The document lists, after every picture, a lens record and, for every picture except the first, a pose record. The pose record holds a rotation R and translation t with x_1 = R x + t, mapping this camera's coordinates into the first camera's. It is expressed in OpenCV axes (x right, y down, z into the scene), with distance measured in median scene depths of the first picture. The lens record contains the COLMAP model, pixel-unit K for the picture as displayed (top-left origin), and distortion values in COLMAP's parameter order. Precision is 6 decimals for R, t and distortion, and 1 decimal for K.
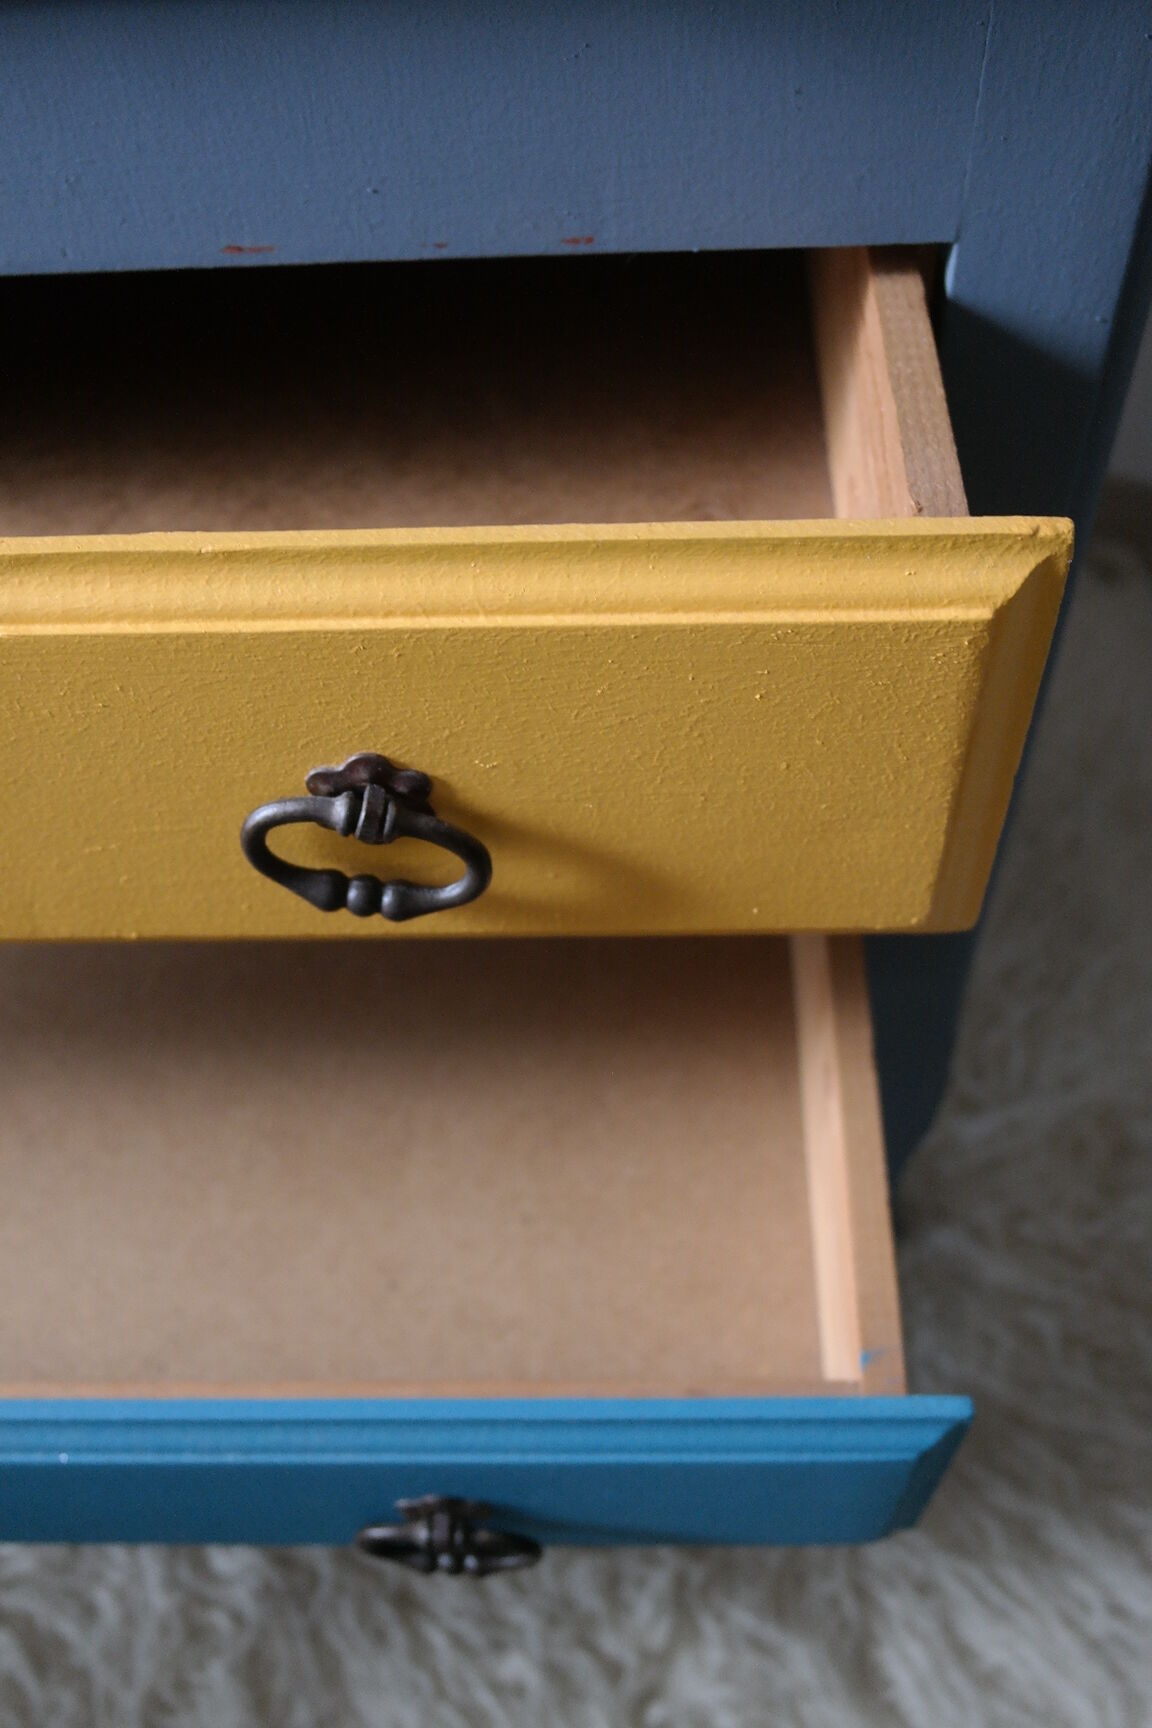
lens RADIAL K [[1573.1, 0, 572.9], [0, 1573.1, 879.6], [0, 0, 1]] dist [-0.027661, 0.000000]
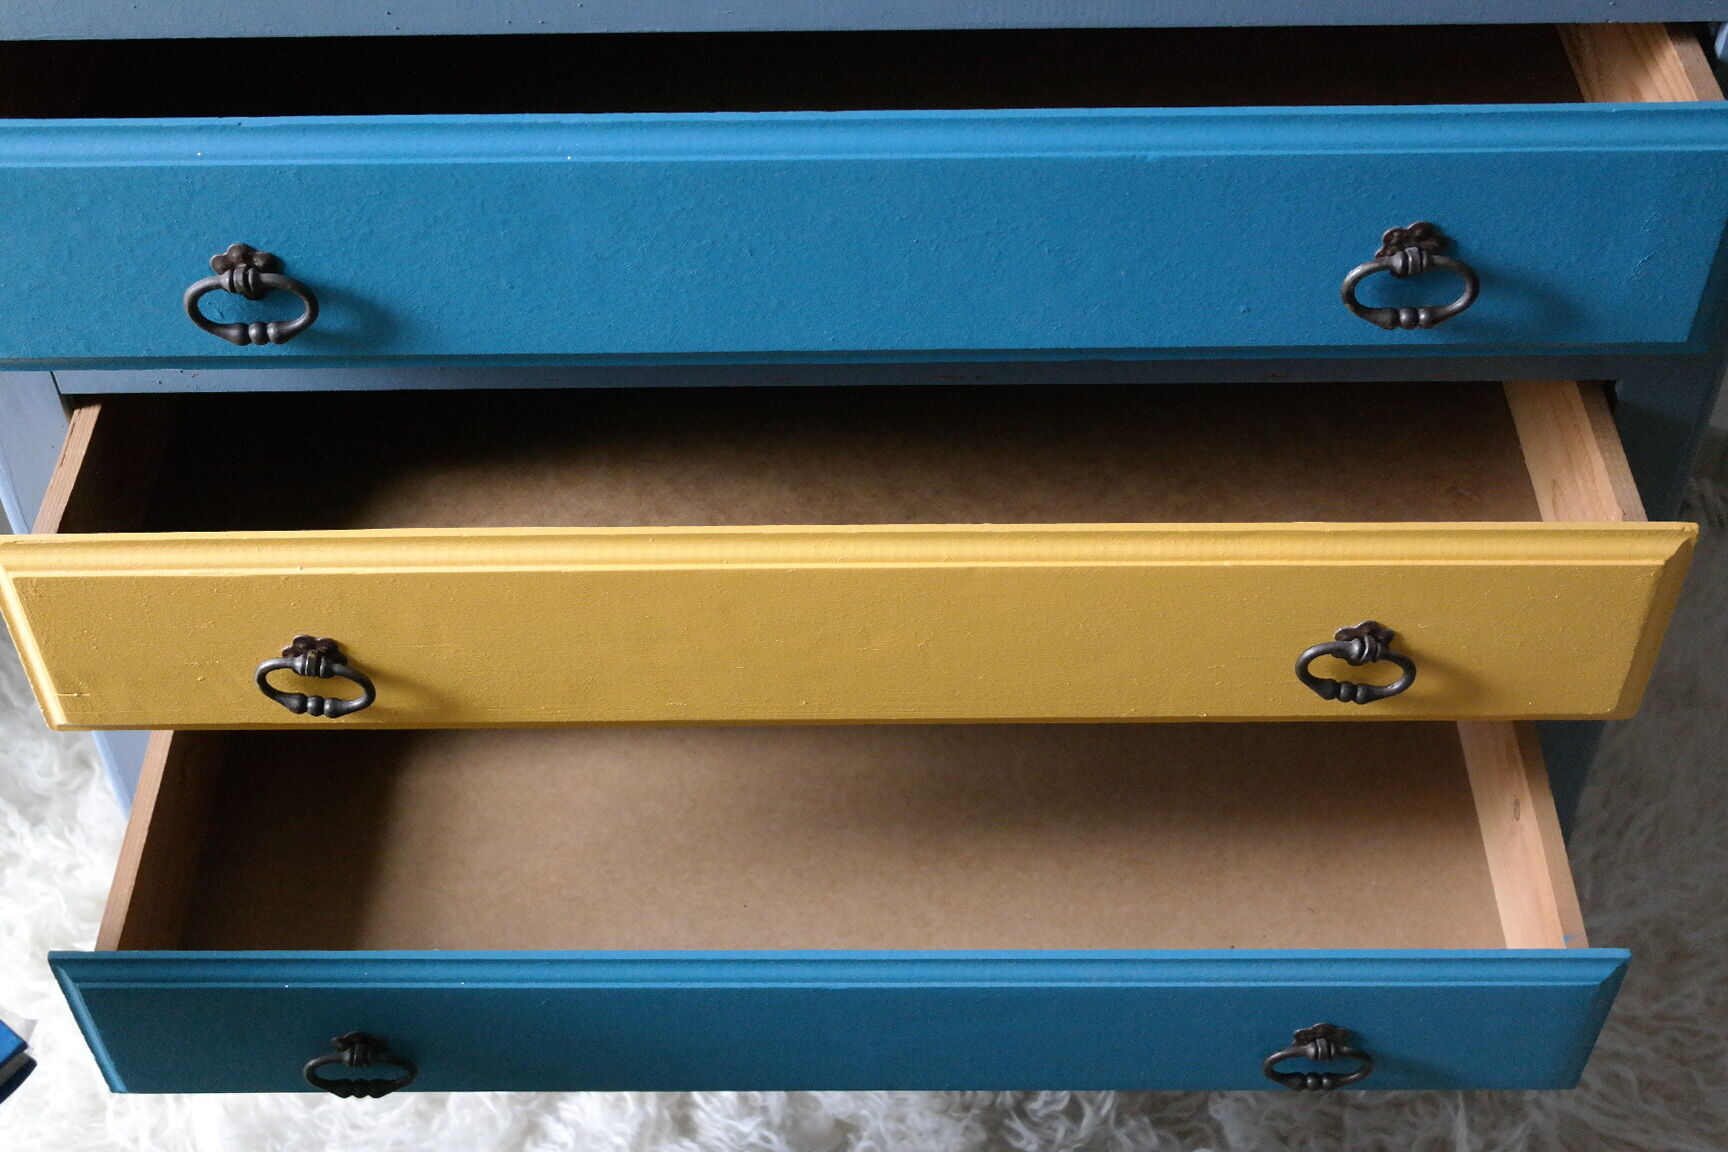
lens RADIAL K [[2243.2, 0, 857.9], [0, 2243.2, 567.7], [0, 0, 1]] dist [0.027001, 0.000000]
pose [[0.999035, 0.014034, 0.041617, -1.011193], [-0.008295, 0.990812, -0.134989, 0.283313], [-0.043129, 0.134514, 0.989973, -2.135803]]
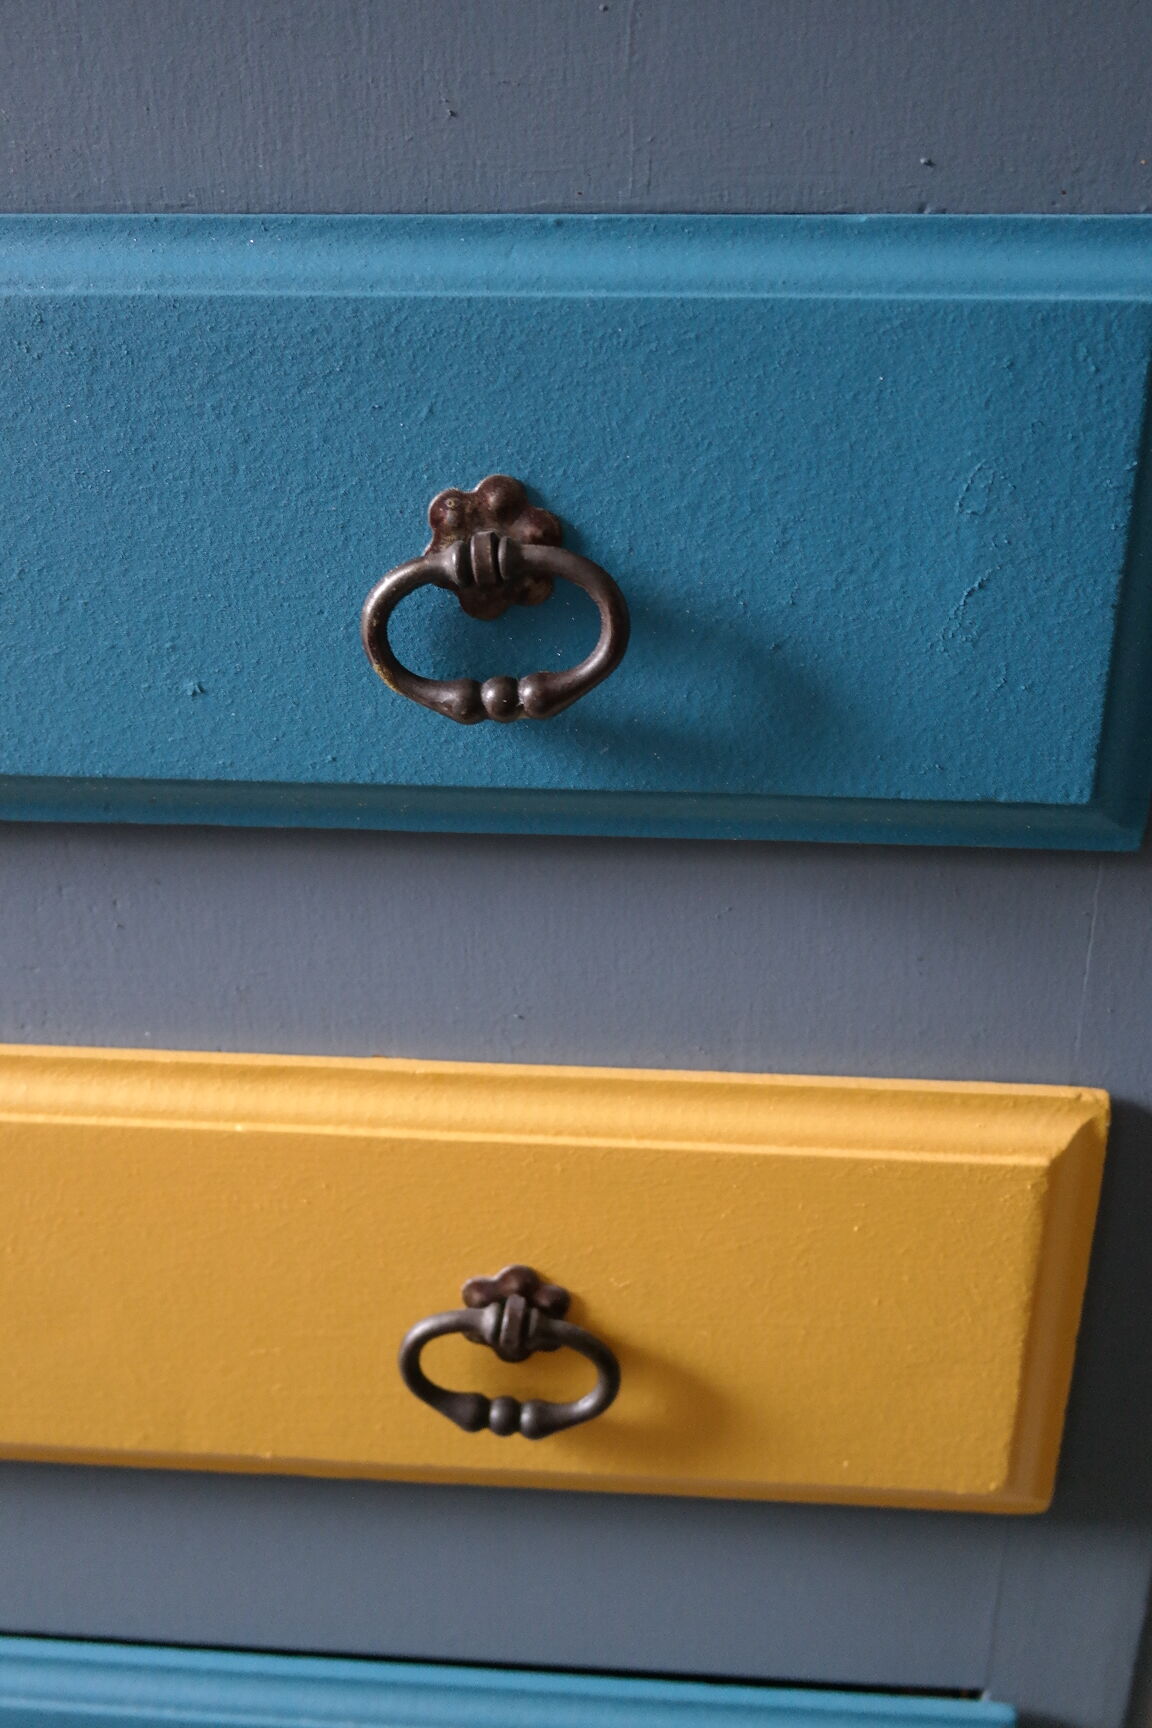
lens RADIAL K [[1573.1, 0, 565.1], [0, 1573.1, 866.2], [0, 0, 1]] dist [-0.027661, 0.000000]
pose [[0.997457, 0.063993, -0.031360, -0.083466], [-0.071105, 0.864289, -0.497945, 0.255742], [-0.004762, 0.498909, 0.866641, -0.171818]]
